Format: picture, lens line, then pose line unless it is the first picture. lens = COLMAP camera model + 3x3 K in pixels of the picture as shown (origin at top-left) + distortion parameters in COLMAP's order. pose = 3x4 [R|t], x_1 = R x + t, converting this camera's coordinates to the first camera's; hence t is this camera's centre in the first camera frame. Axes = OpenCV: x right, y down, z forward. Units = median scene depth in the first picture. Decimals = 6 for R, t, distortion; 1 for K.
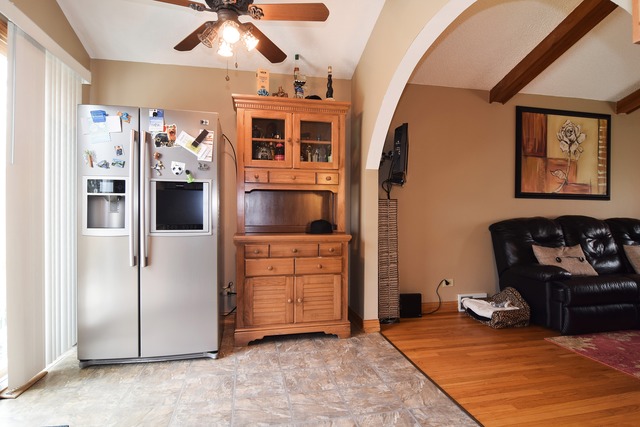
lens RADIAL K [[344.7, 0, 322.7], [0, 344.7, 214.8], [0, 0, 1]] dist [-0.005958, -0.002039]
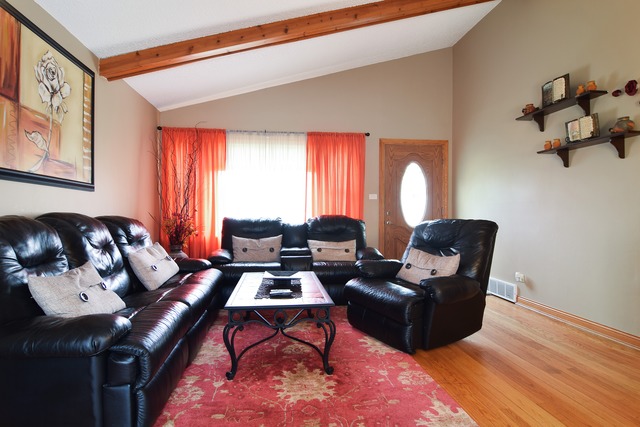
lens RADIAL K [[344.7, 0, 322.5], [0, 344.7, 212.8], [0, 0, 1]] dist [-0.005958, -0.002039]
pose [[0.061100, -0.008285, 0.998097, 0.150585], [-0.000330, 0.999965, 0.008320, -0.002478], [-0.998132, -0.000838, 0.061095, 0.494307]]
